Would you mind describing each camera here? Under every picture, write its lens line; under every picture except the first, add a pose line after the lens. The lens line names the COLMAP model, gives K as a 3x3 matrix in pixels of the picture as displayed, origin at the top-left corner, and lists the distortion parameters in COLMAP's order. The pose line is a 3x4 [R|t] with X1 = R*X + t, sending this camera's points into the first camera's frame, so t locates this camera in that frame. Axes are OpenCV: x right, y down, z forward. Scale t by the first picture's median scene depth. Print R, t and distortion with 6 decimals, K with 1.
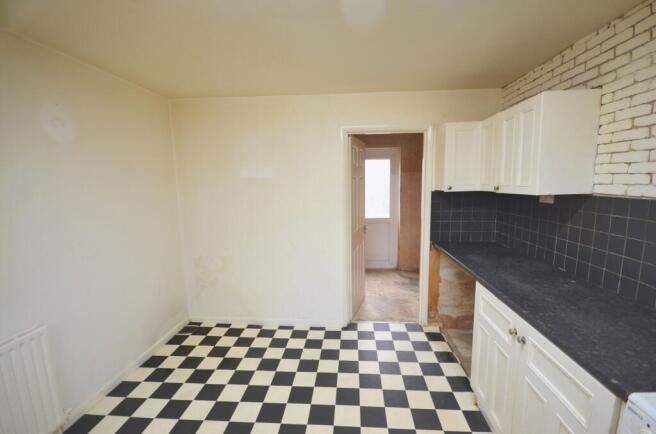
lens RADIAL K [[286.7, 0, 330.8], [0, 286.7, 220.9], [0, 0, 1]] dist [0.002956, -0.004595]
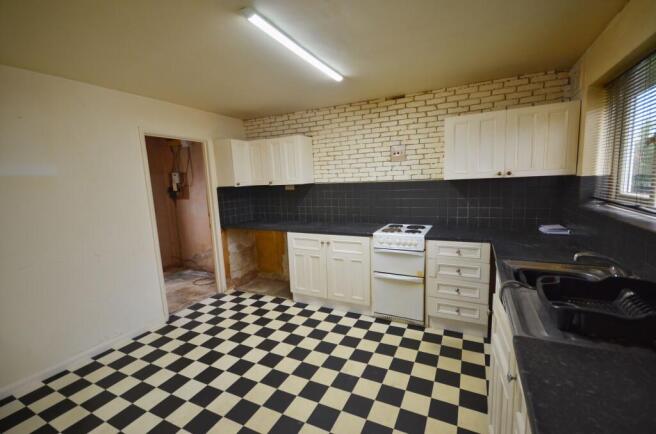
lens RADIAL K [[286.7, 0, 329.3], [0, 286.7, 217.8], [0, 0, 1]] dist [0.002956, -0.004595]
pose [[0.377739, -0.116067, 0.918609, -0.908256], [0.155704, 0.985946, 0.060549, 0.045566], [-0.912727, 0.120159, 0.390502, 0.034675]]
